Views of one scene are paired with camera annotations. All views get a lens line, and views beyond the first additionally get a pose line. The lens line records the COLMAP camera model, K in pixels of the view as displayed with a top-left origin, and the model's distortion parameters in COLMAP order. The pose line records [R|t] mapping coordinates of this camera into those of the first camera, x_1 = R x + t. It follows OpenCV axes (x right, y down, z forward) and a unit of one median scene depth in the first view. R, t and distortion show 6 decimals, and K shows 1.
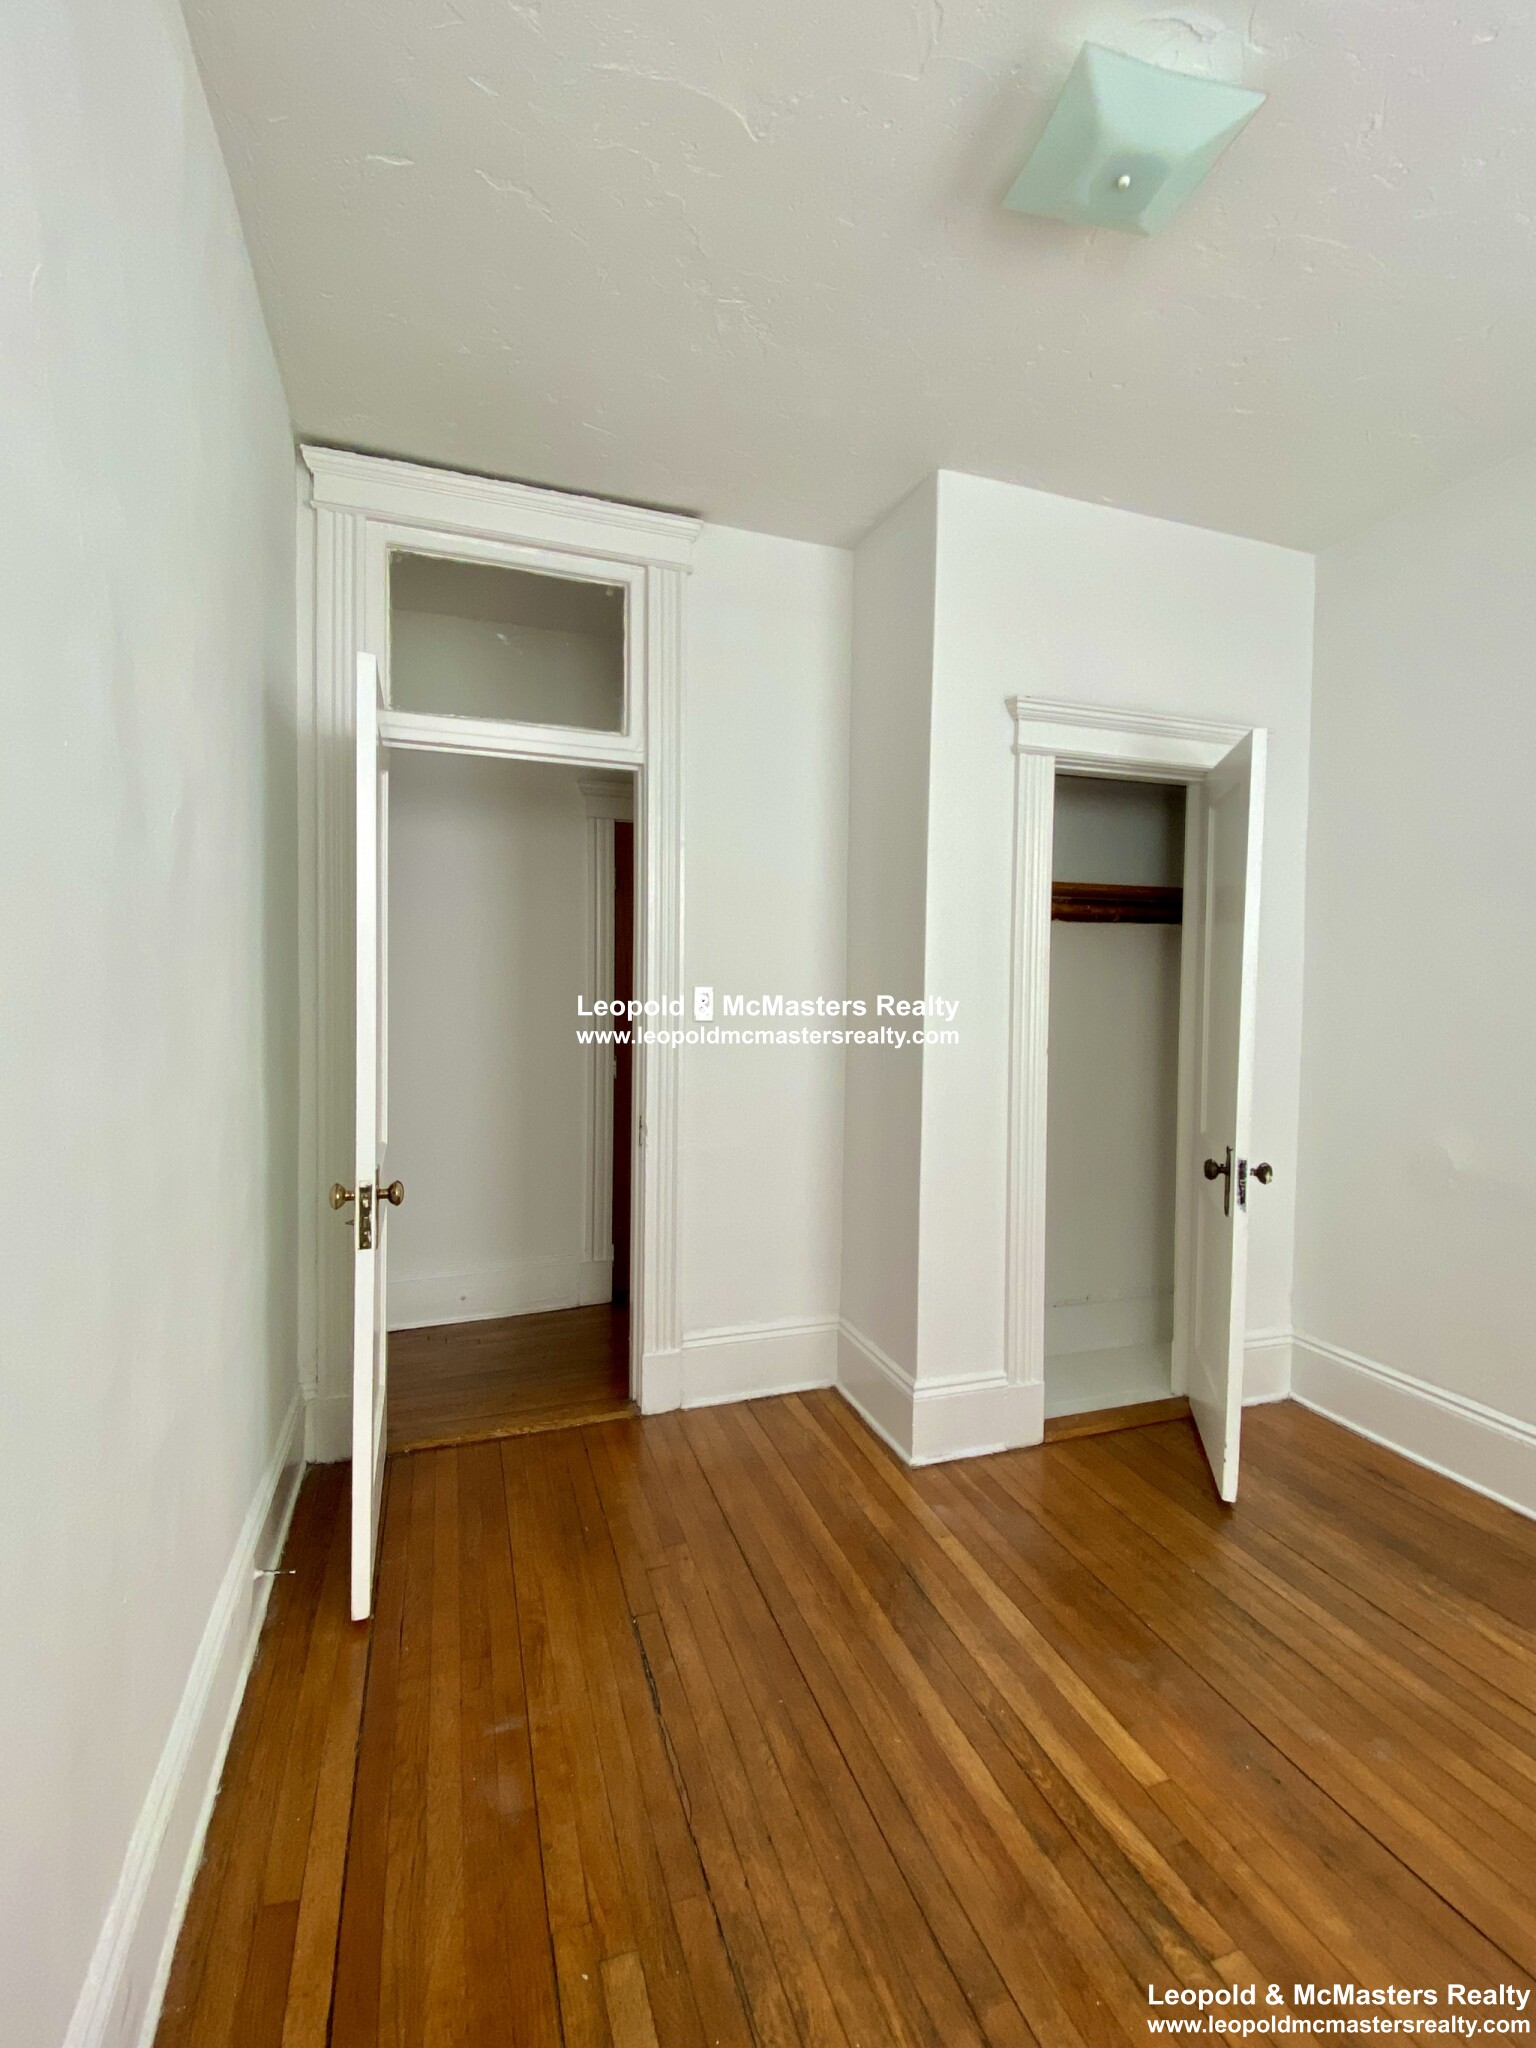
lens RADIAL K [[919.0, 0, 768.0], [0, 919.0, 1024.0], [0, 0, 1]] dist [0.000807, 0.000184]
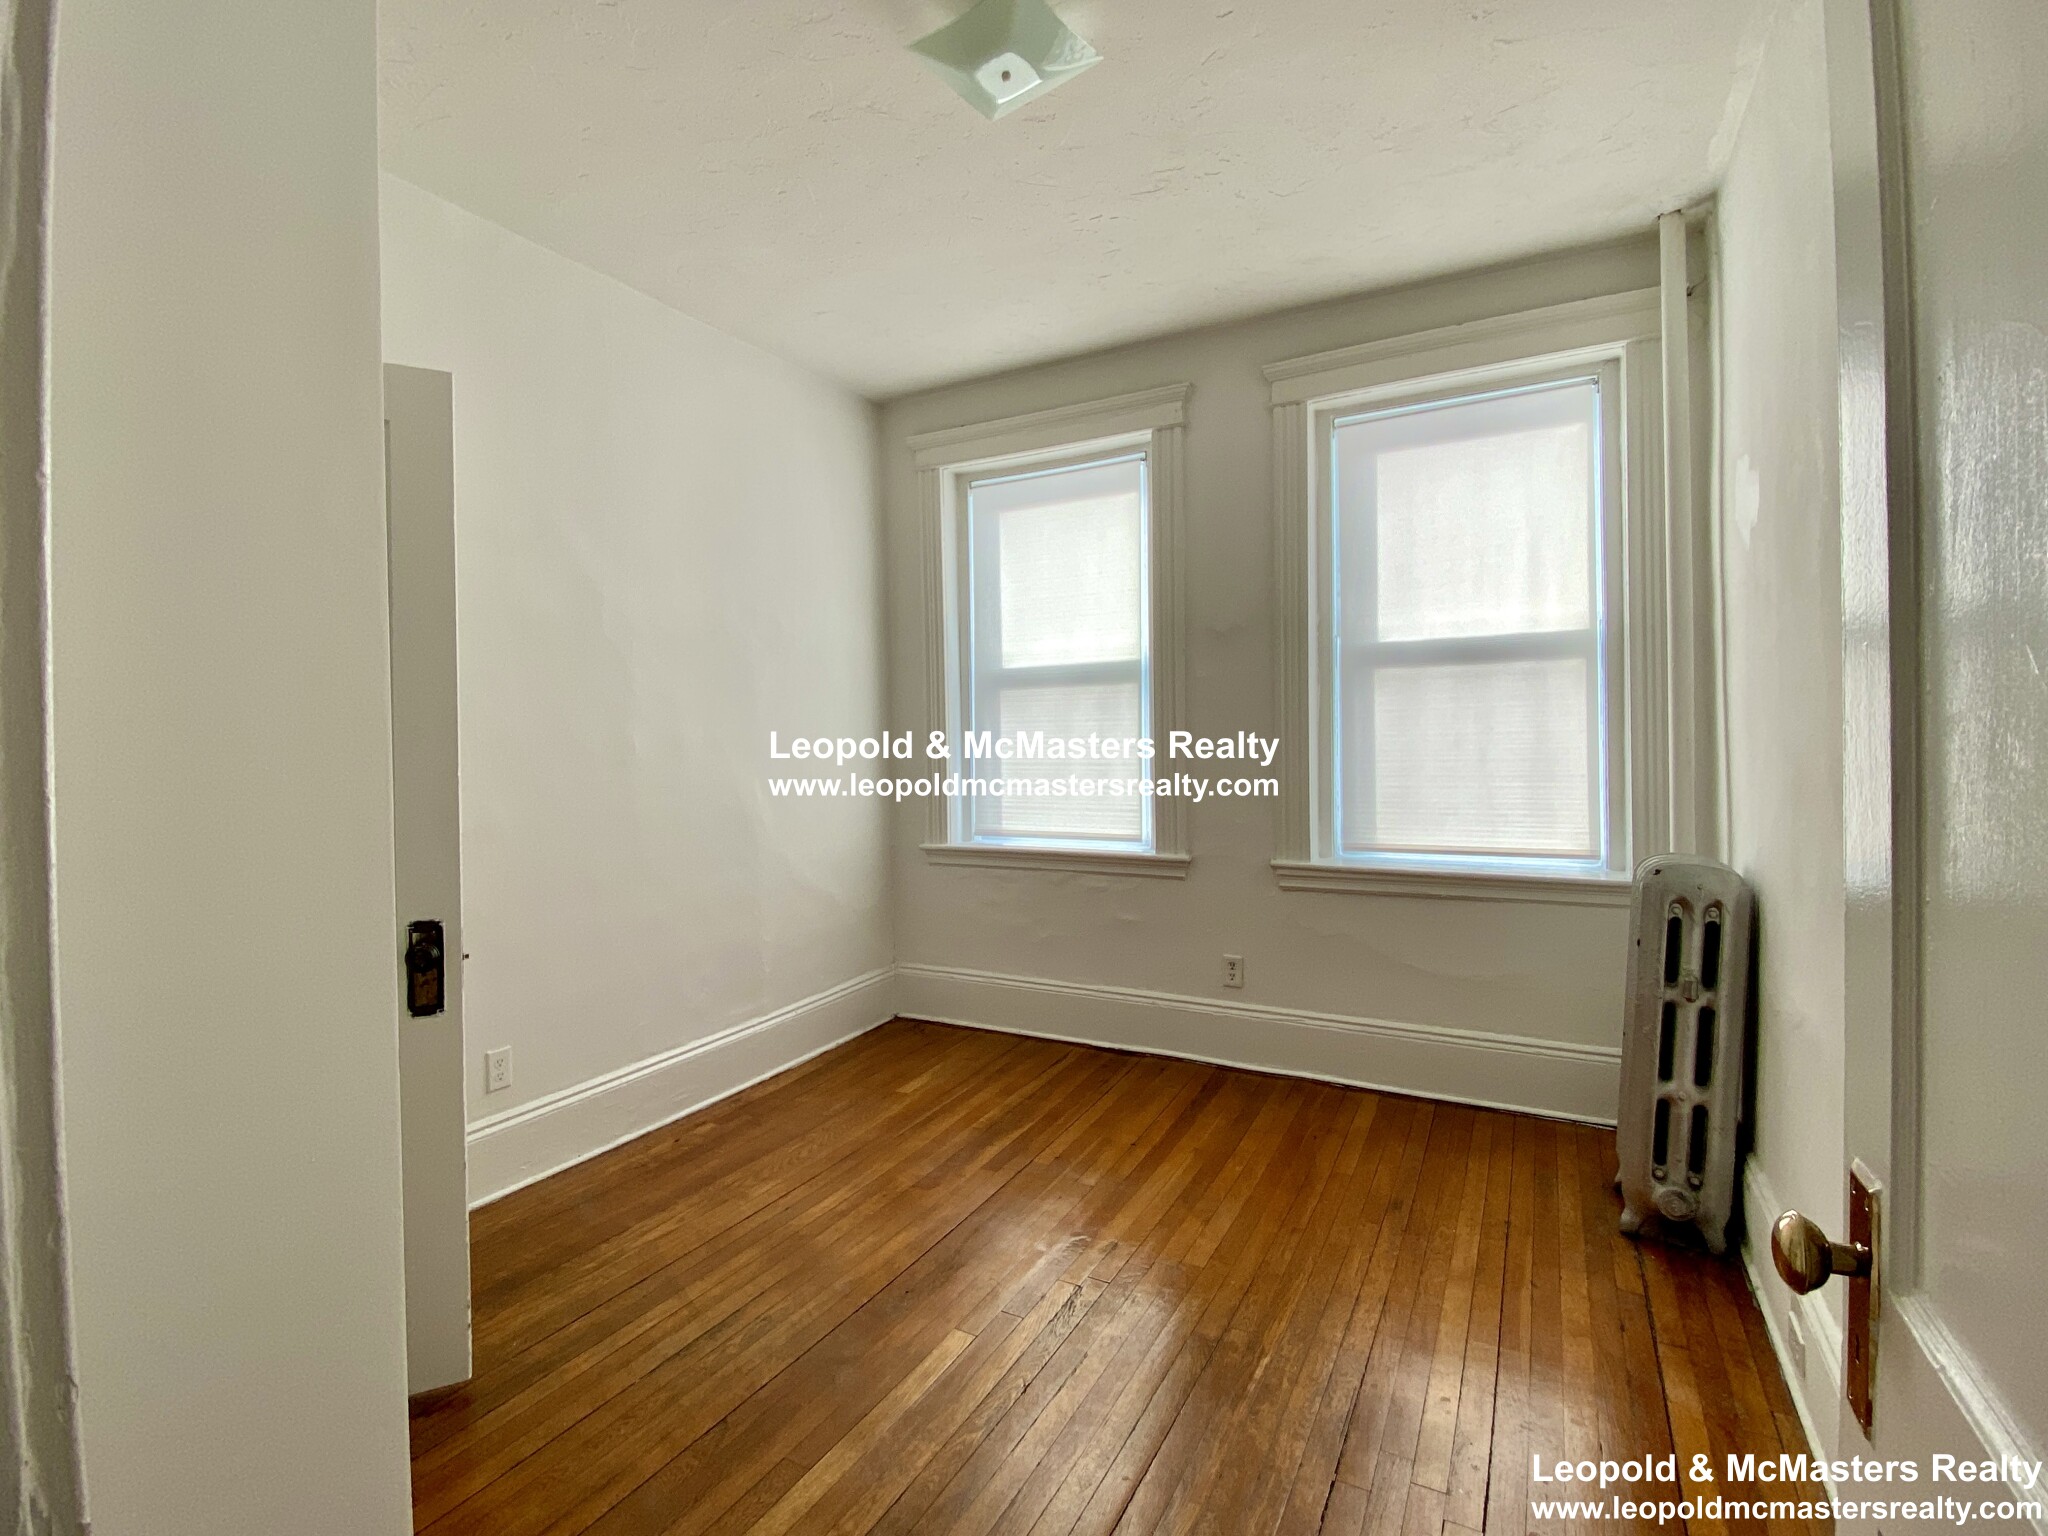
lens RADIAL K [[919.0, 0, 1024.0], [0, 919.0, 768.0], [0, 0, 1]] dist [0.000807, 0.000184]
pose [[-0.664991, -0.036533, 0.745957, -0.462486], [0.019106, 0.997644, 0.065891, -0.046791], [-0.746607, 0.058069, -0.662726, 1.402857]]
